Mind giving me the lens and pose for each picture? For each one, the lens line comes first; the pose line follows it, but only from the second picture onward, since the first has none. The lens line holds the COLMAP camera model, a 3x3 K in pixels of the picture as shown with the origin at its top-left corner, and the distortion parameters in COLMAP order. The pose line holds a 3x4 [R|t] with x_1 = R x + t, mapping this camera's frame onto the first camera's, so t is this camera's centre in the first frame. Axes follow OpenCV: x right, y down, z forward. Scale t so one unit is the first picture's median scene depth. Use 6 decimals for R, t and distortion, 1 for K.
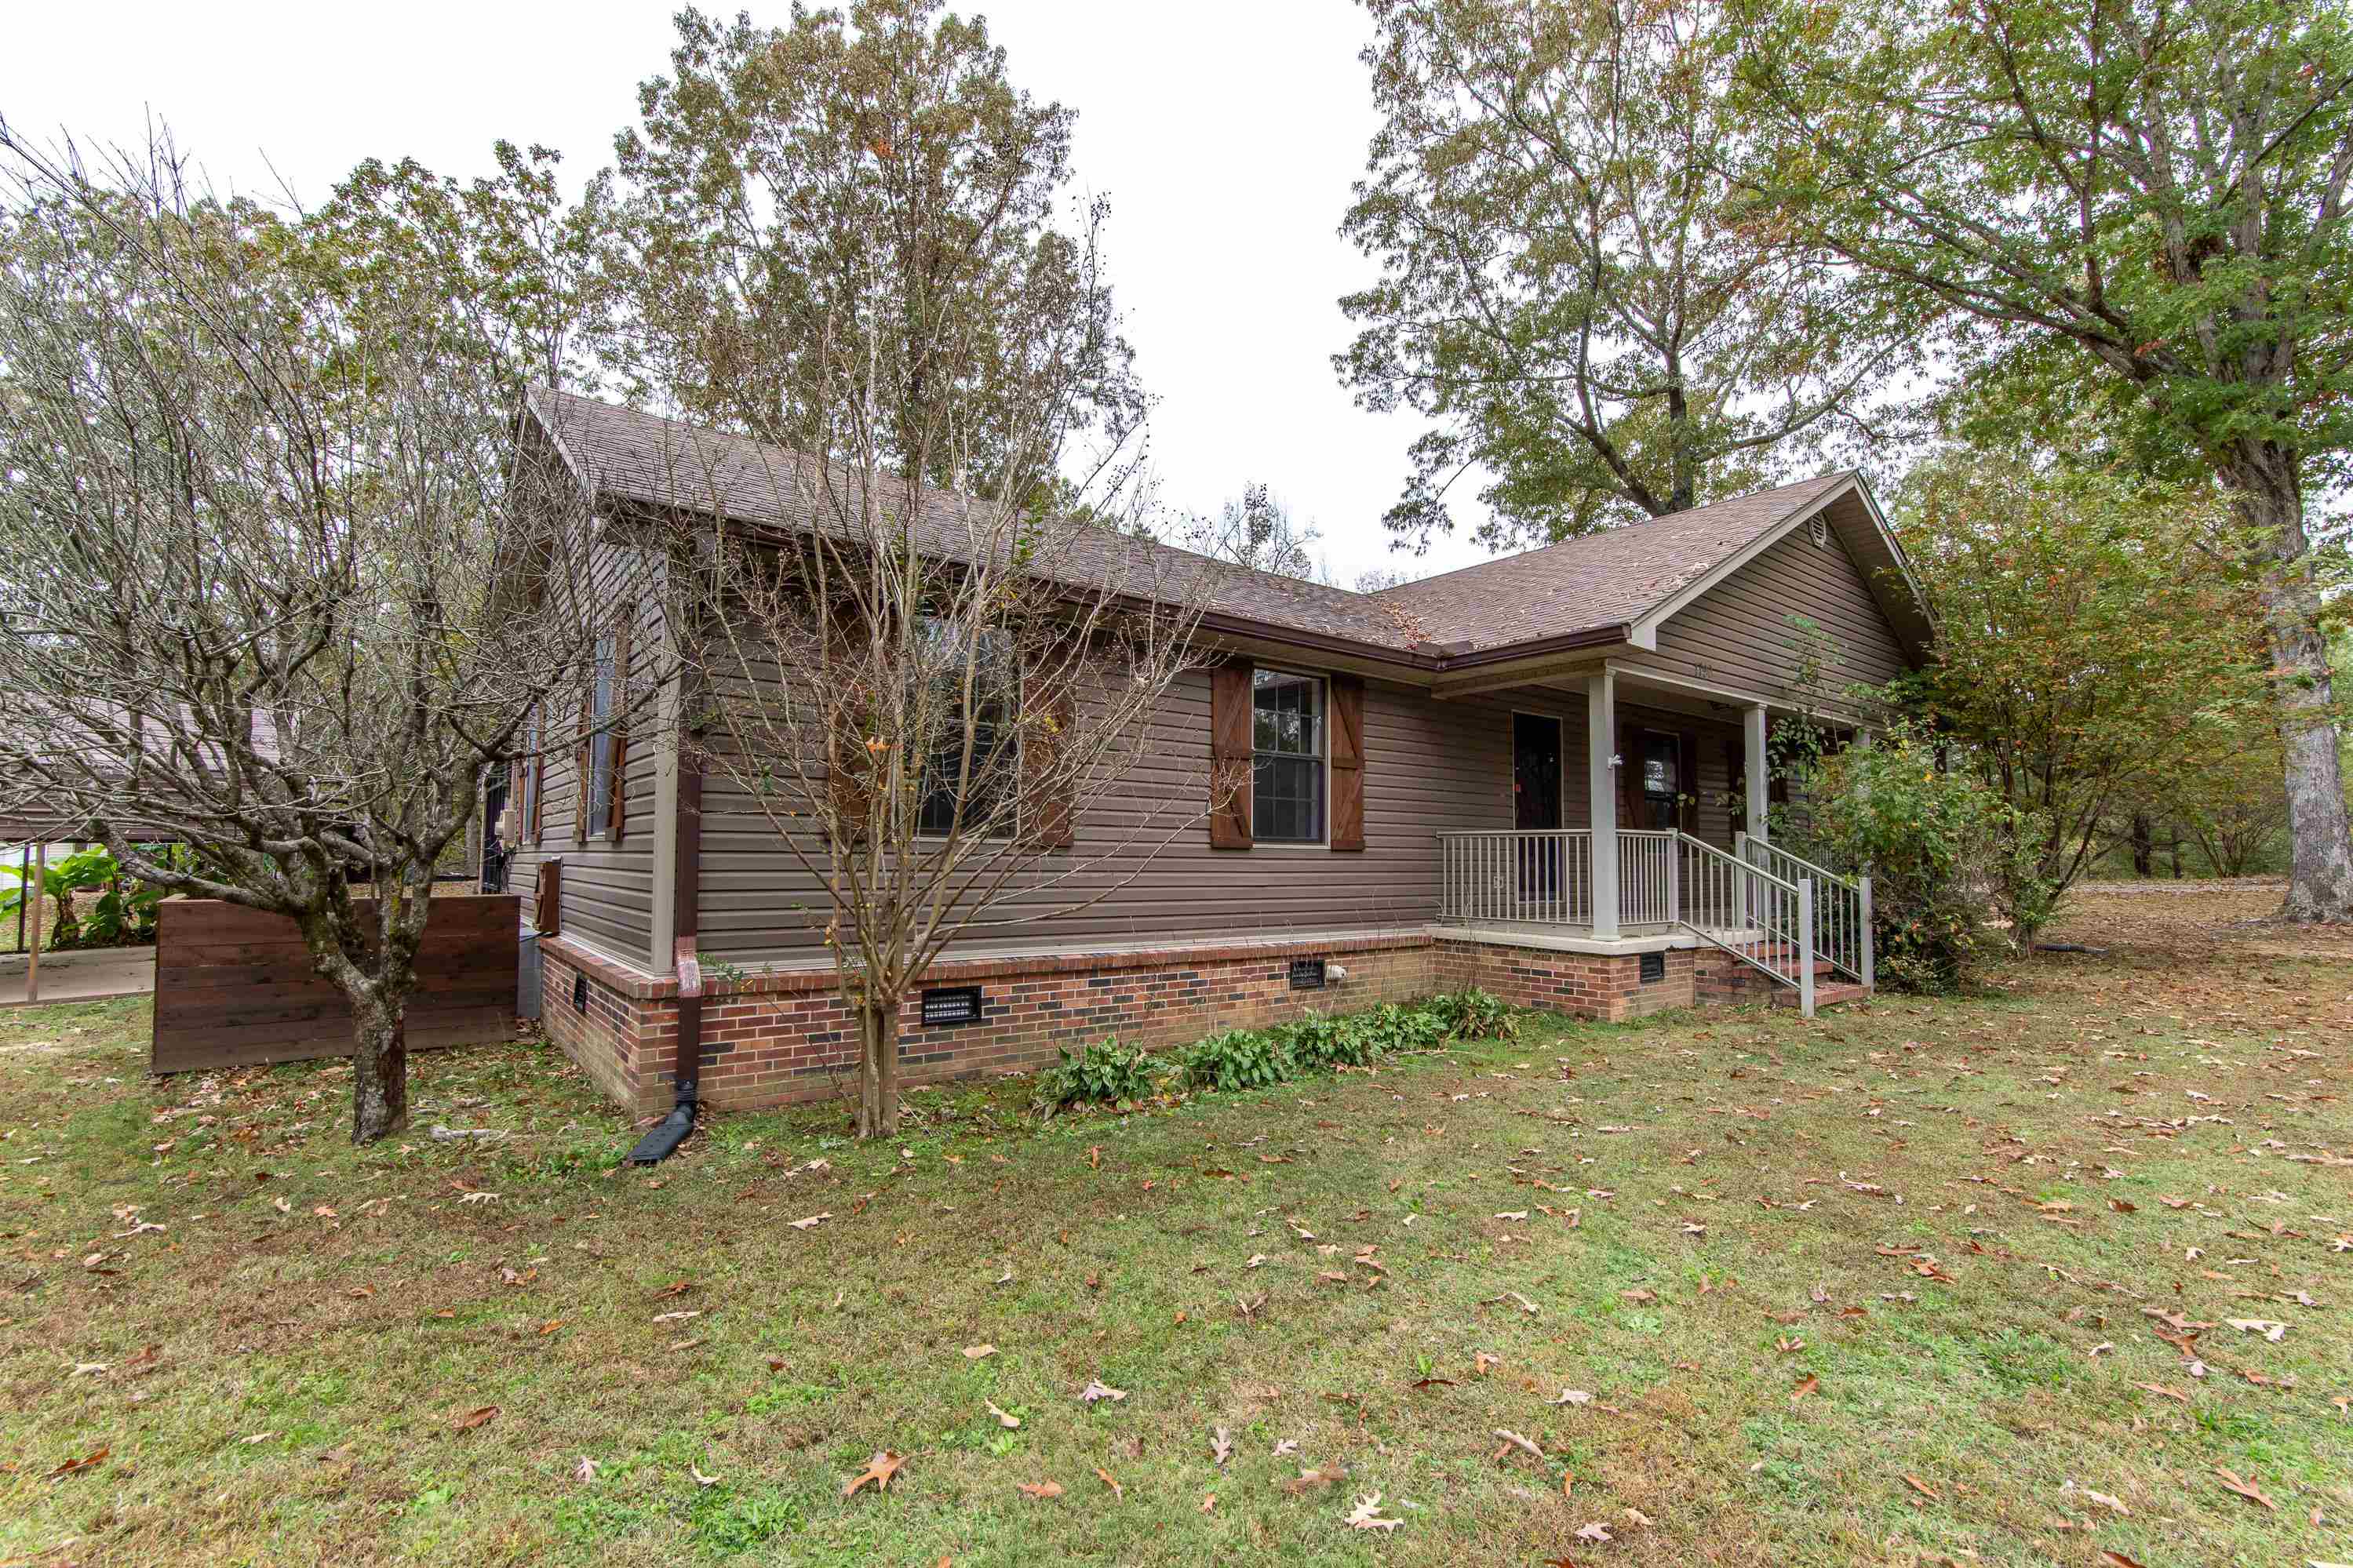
lens RADIAL K [[1017.8, 0, 1188.7], [0, 1017.8, 782.4], [0, 0, 1]] dist [0.007326, 0.000283]
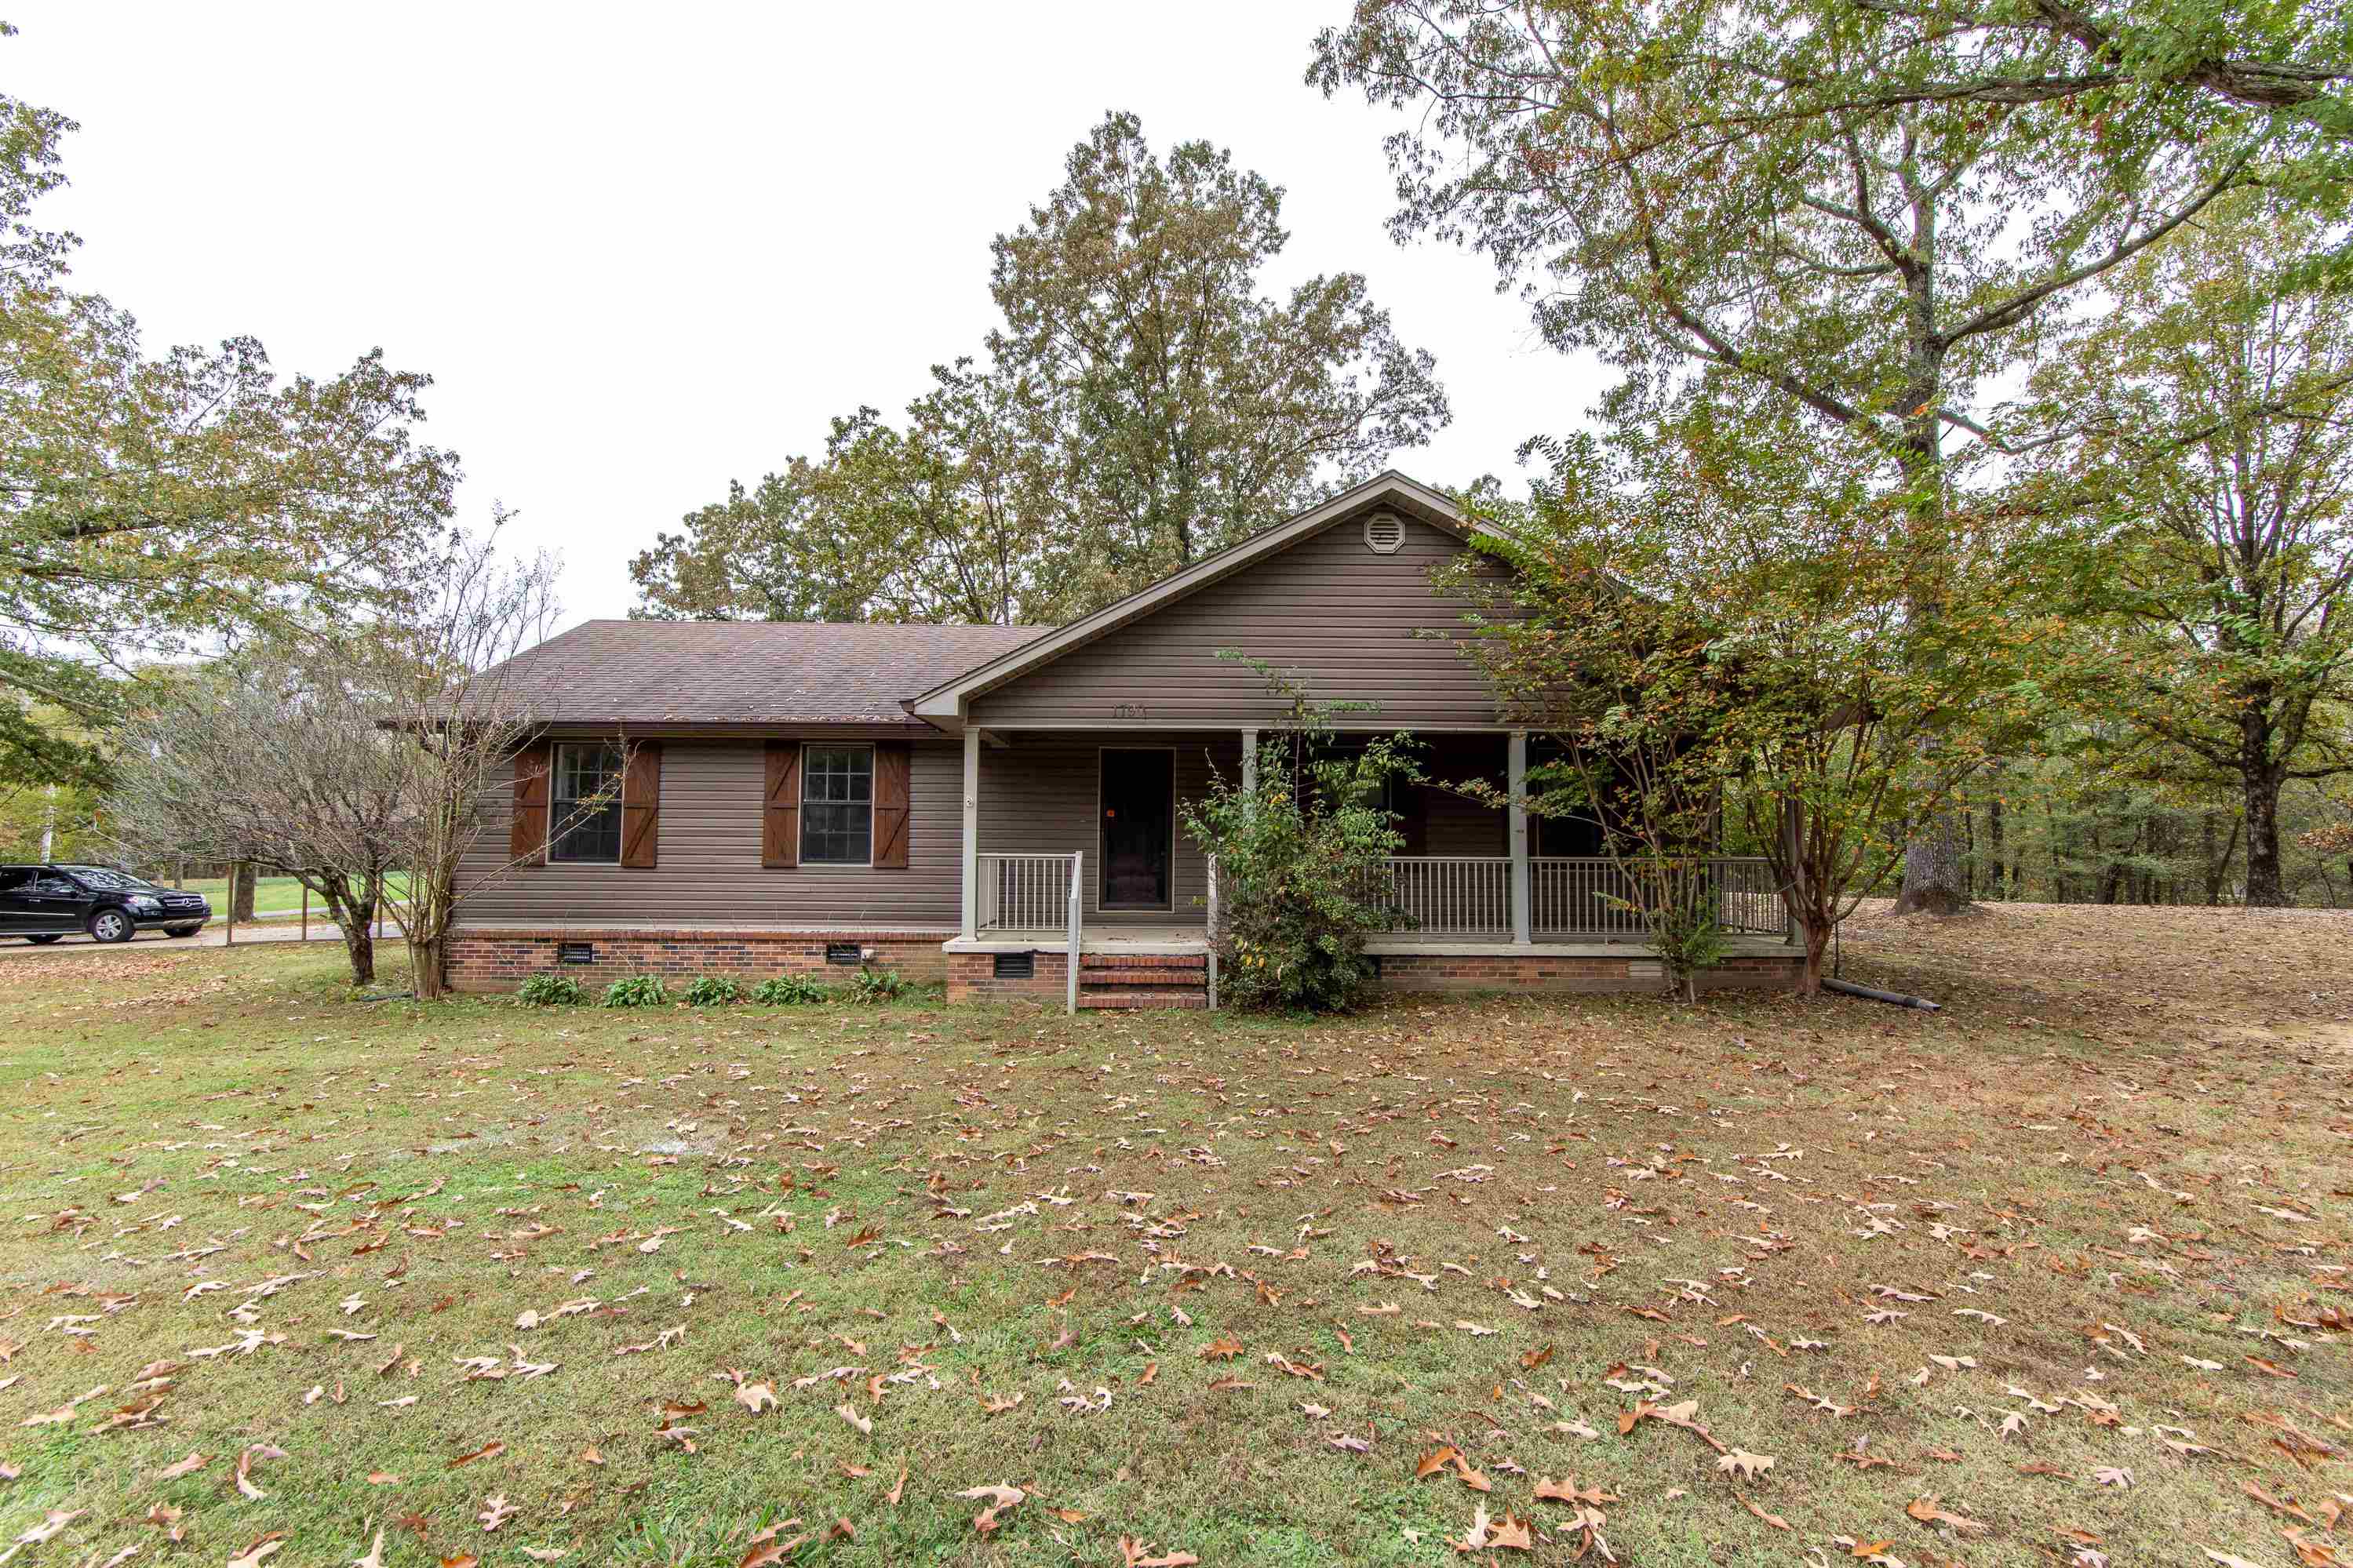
lens RADIAL K [[1017.8, 0, 1188.3], [0, 1017.8, 790.6], [0, 0, 1]] dist [0.007326, 0.000283]
pose [[0.794664, -0.035289, -0.606023, 1.159921], [0.044803, 0.998996, 0.000577, -0.018835], [0.605394, -0.027610, 0.795447, 0.124819]]
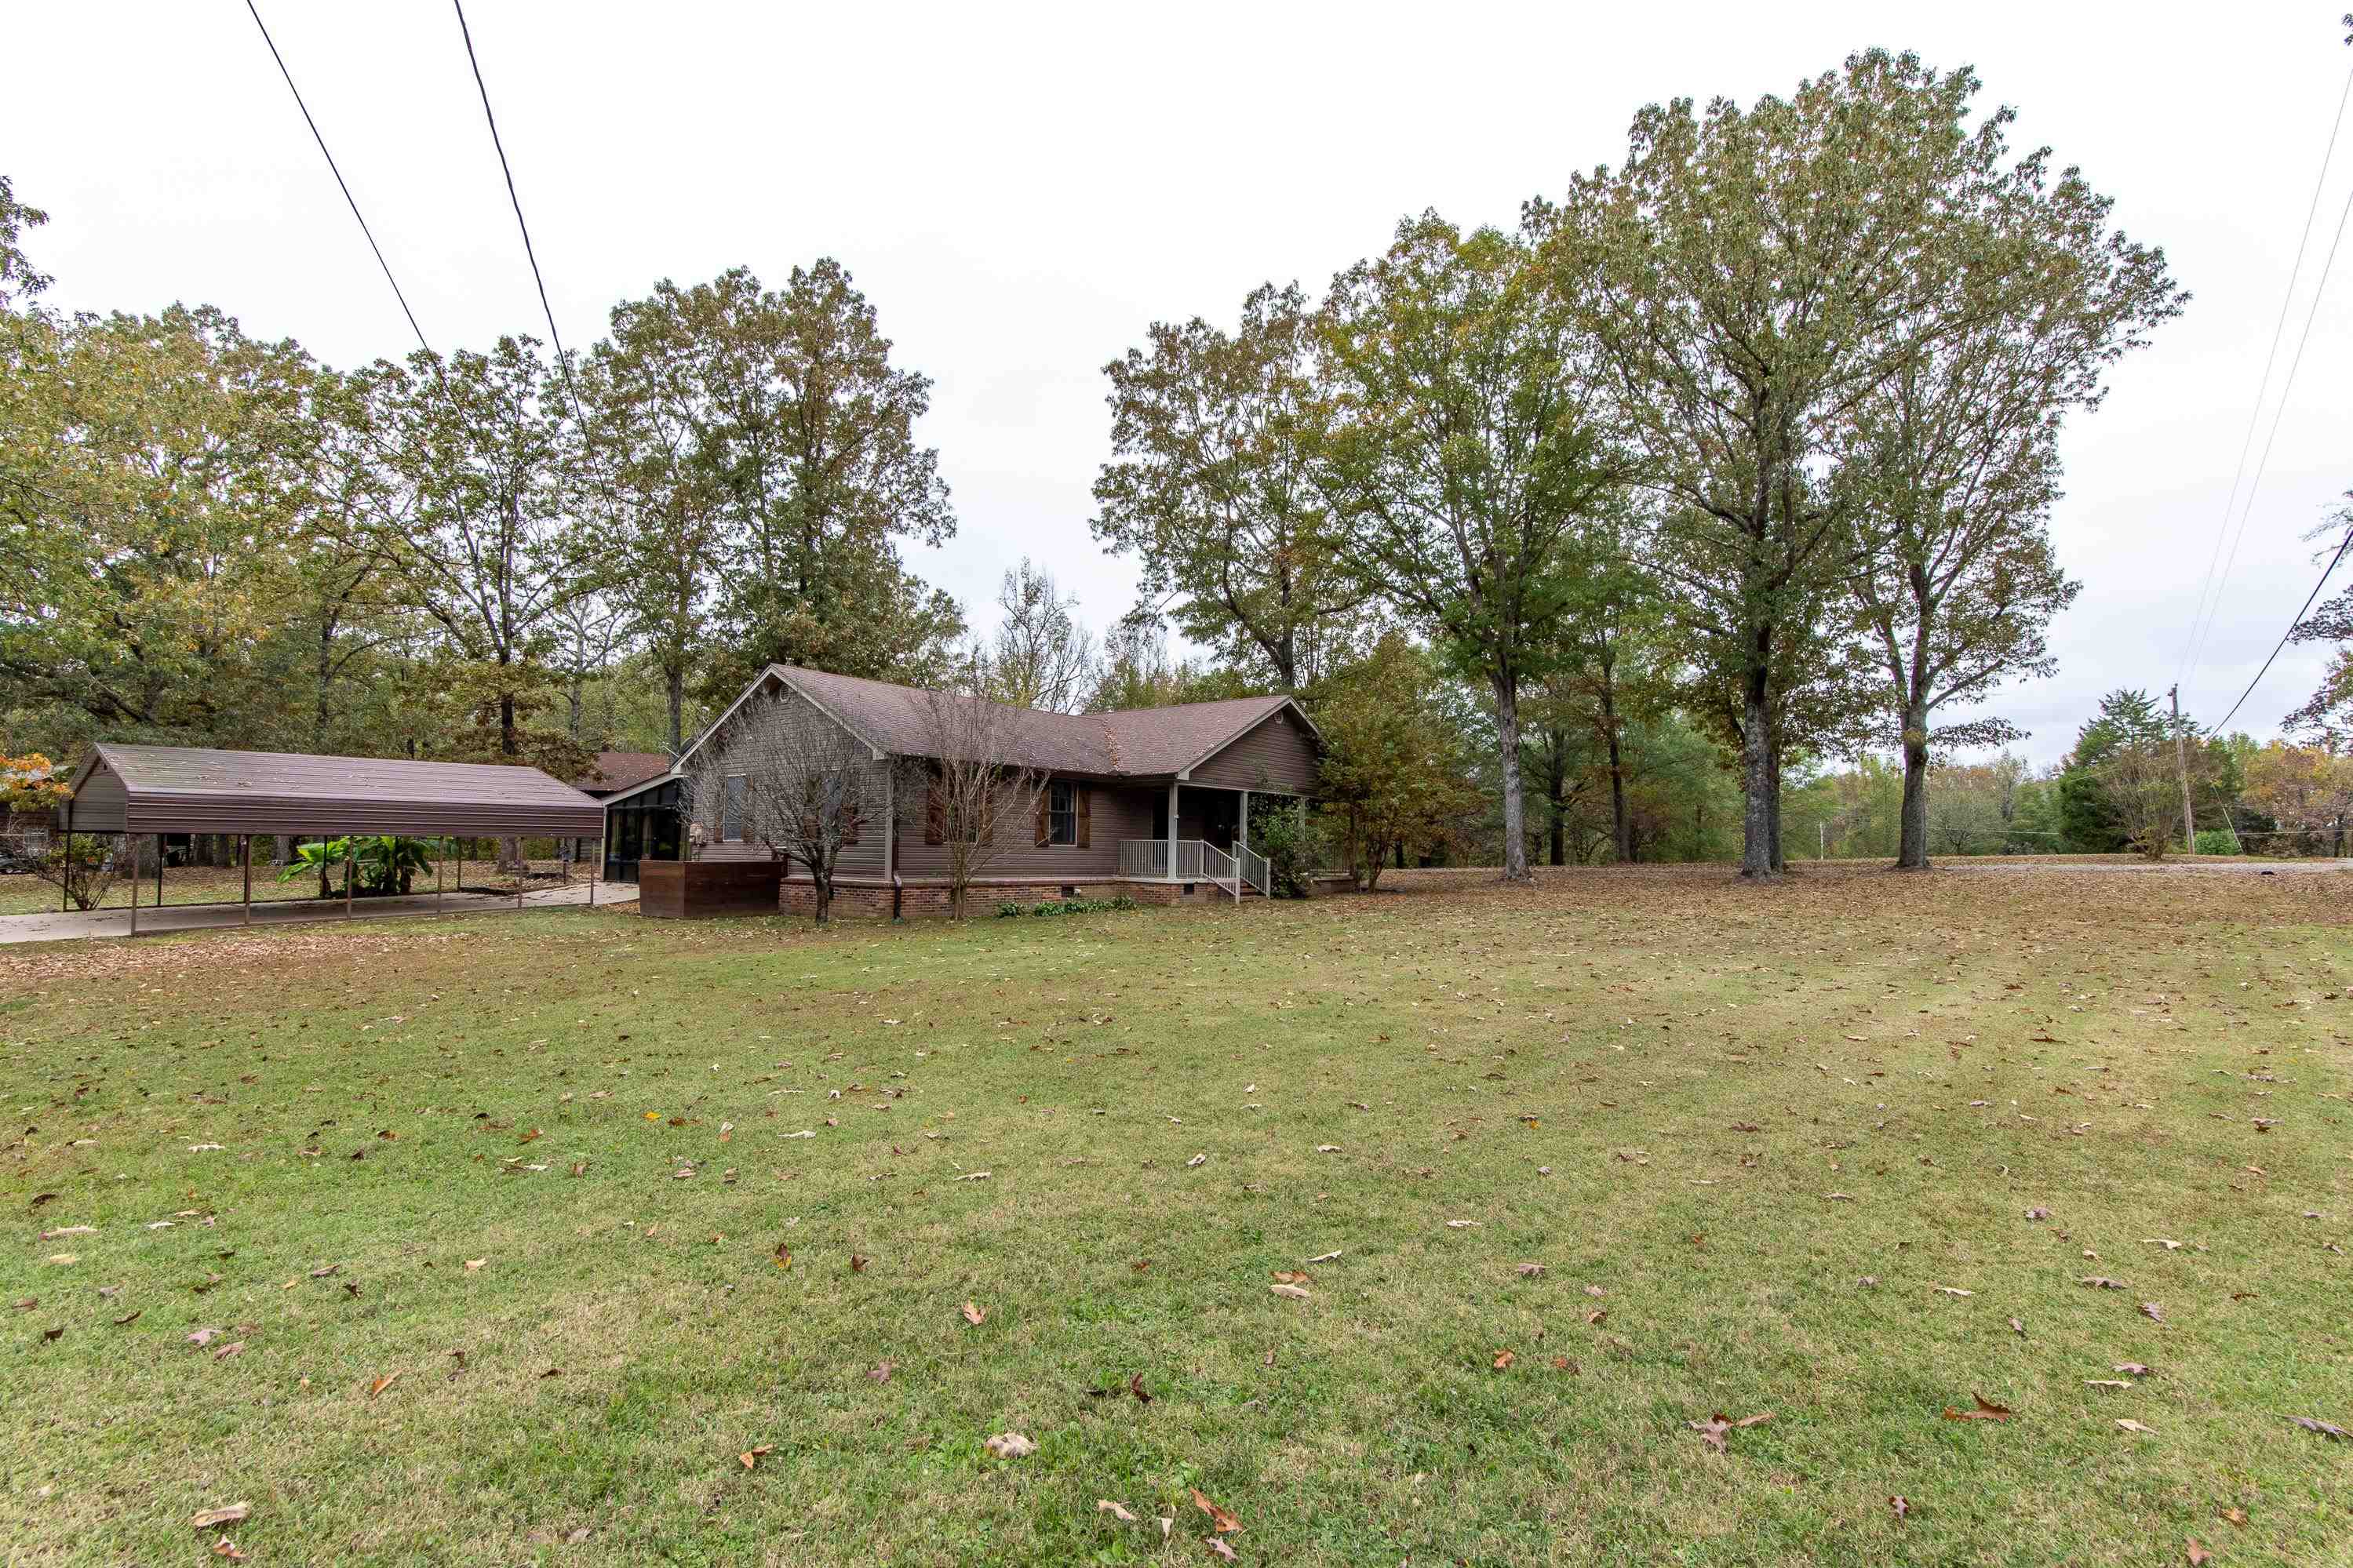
lens RADIAL K [[1017.8, 0, 1175.6], [0, 1017.8, 797.4], [0, 0, 1]] dist [0.007326, 0.000283]
pose [[0.974016, 0.019619, 0.225630, -0.190573], [-0.025111, 0.999454, 0.021495, -0.112012], [-0.225085, -0.026602, 0.973976, -1.467248]]
